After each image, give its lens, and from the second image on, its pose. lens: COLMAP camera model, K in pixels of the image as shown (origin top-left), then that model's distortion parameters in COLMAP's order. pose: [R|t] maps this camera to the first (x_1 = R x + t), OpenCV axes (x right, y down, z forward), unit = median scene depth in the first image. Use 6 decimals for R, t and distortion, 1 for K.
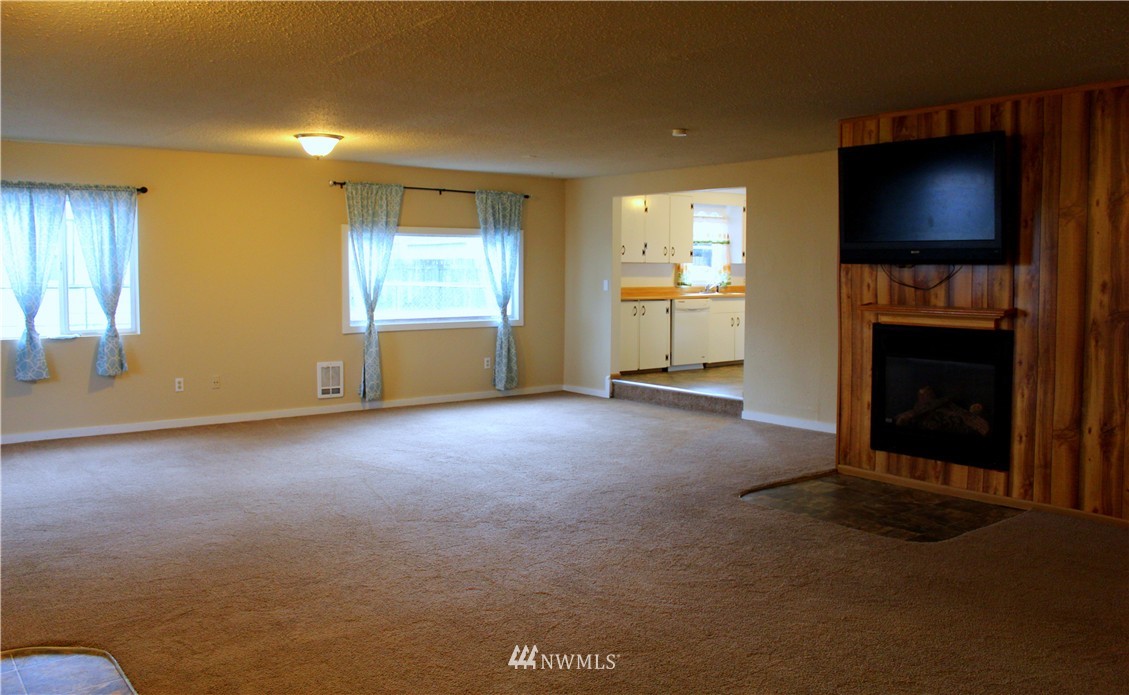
lens RADIAL K [[959.6, 0, 564.2], [0, 959.6, 319.4], [0, 0, 1]] dist [-0.061272, 0.000386]
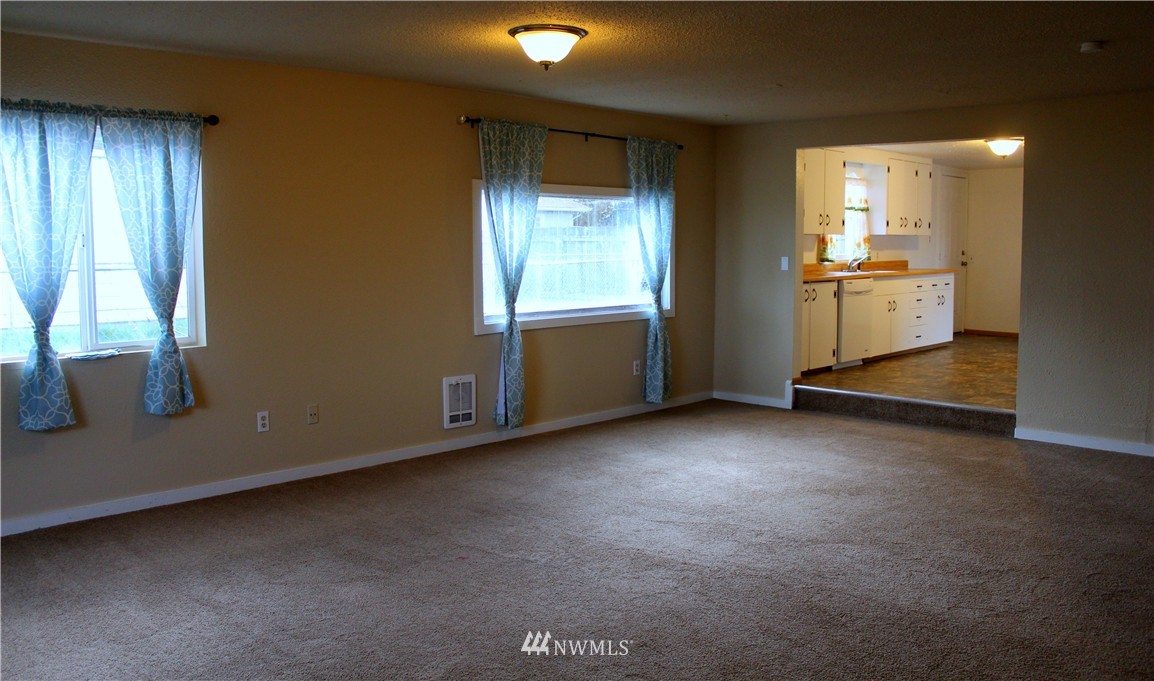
lens RADIAL K [[965.8, 0, 593.8], [0, 965.8, 300.4], [0, 0, 1]] dist [-0.085709, 0.004300]
pose [[0.989007, -0.010893, 0.147465, -0.243834], [0.009386, 0.999896, 0.010913, -0.017109], [-0.147568, -0.009409, 0.989007, 0.280840]]
